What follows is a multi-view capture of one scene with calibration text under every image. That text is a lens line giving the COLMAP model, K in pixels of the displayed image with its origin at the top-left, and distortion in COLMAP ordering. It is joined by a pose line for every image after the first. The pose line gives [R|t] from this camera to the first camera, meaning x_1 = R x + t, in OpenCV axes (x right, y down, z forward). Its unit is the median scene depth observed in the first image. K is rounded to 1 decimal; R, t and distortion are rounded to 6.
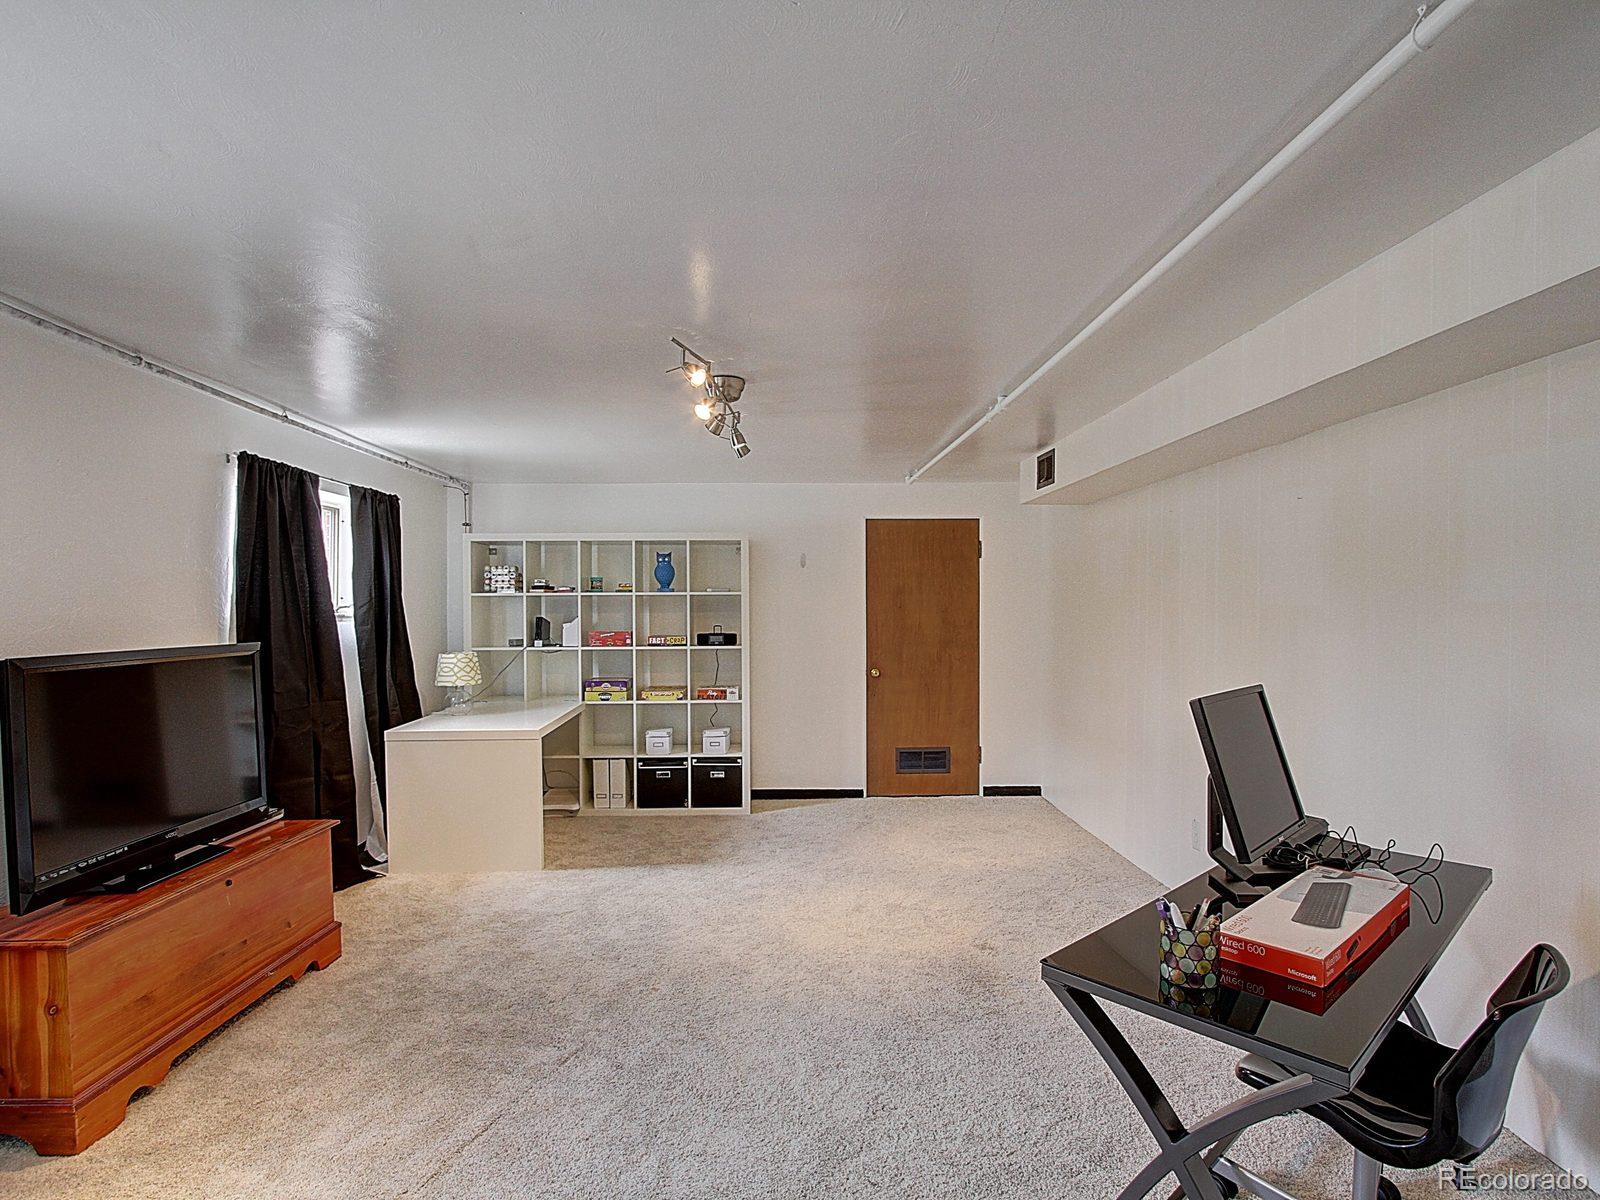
lens RADIAL K [[839.4, 0, 795.4], [0, 839.4, 613.0], [0, 0, 1]] dist [-0.012807, 0.000193]
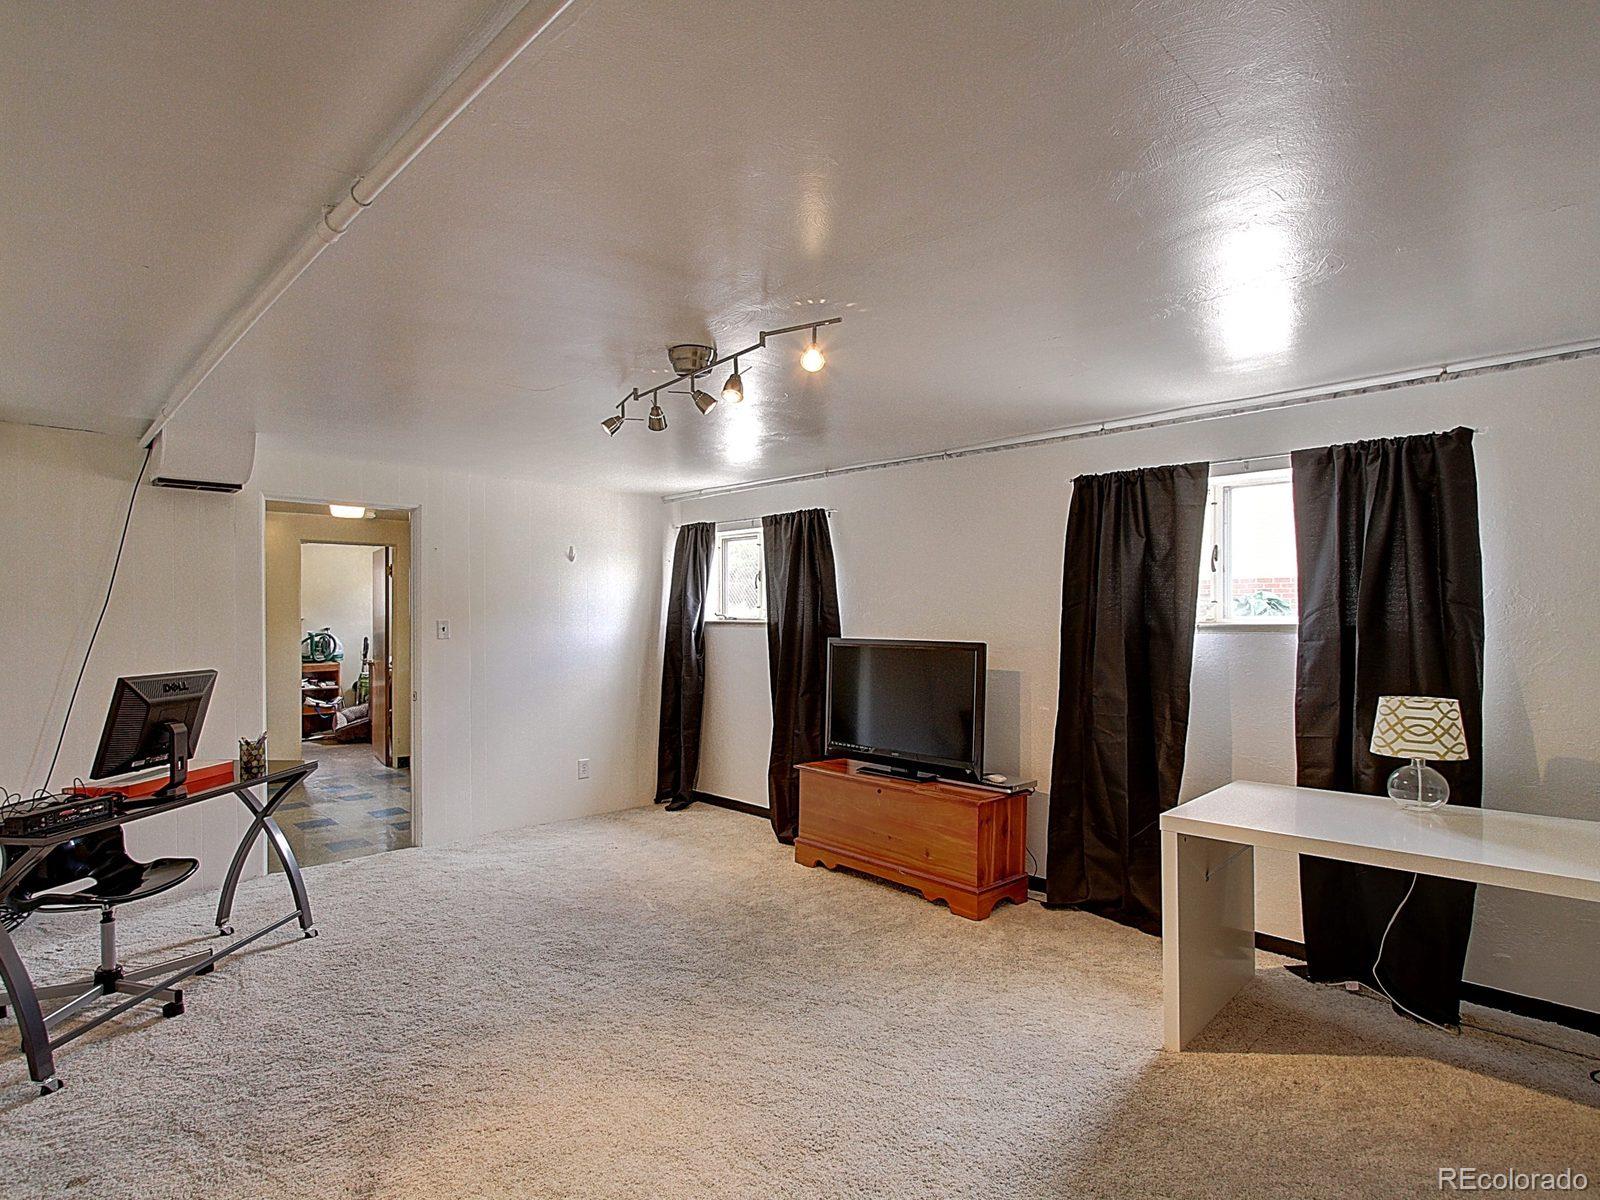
lens RADIAL K [[839.4, 0, 795.4], [0, 839.4, 613.0], [0, 0, 1]] dist [-0.012807, 0.000193]
pose [[-0.738879, 0.010315, -0.673760, 0.359115], [0.000933, 0.999898, 0.014284, -0.024300], [0.673838, 0.009926, -0.738812, 1.486540]]
